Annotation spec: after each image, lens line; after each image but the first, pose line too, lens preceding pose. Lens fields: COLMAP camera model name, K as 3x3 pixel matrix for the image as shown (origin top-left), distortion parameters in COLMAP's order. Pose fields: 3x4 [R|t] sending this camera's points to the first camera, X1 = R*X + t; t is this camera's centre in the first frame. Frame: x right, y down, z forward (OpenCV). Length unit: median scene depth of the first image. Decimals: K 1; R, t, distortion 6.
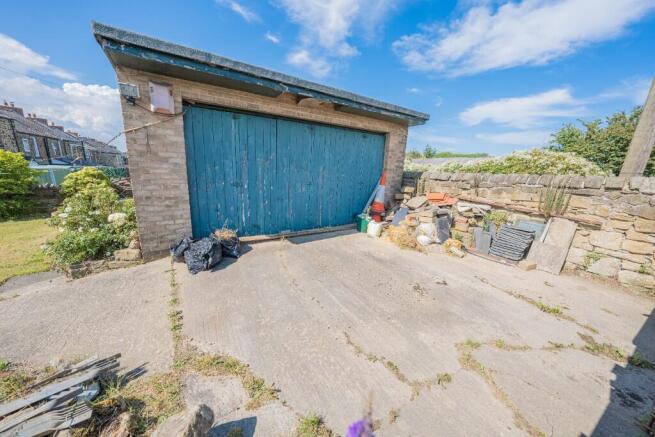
lens RADIAL K [[216.9, 0, 324.2], [0, 216.9, 217.2], [0, 0, 1]] dist [-0.001450, 0.000491]
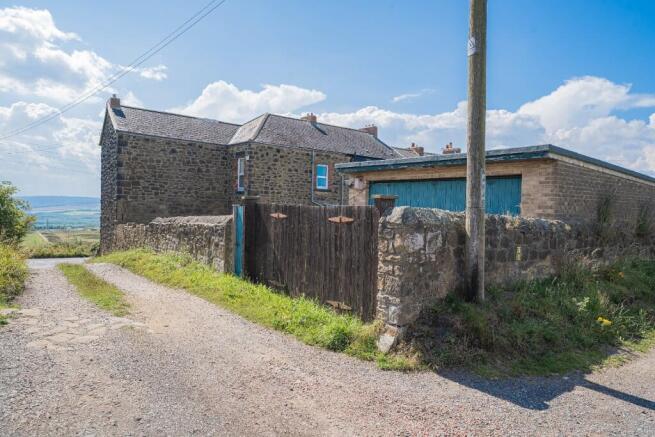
lens RADIAL K [[456.8, 0, 326.3], [0, 456.8, 219.0], [0, 0, 1]] dist [0.059382, 0.004029]
pose [[0.093733, -0.013872, -0.995501, 1.218480], [-0.257126, 0.965644, -0.037666, 0.013486], [0.961821, 0.259499, 0.086946, 0.127590]]
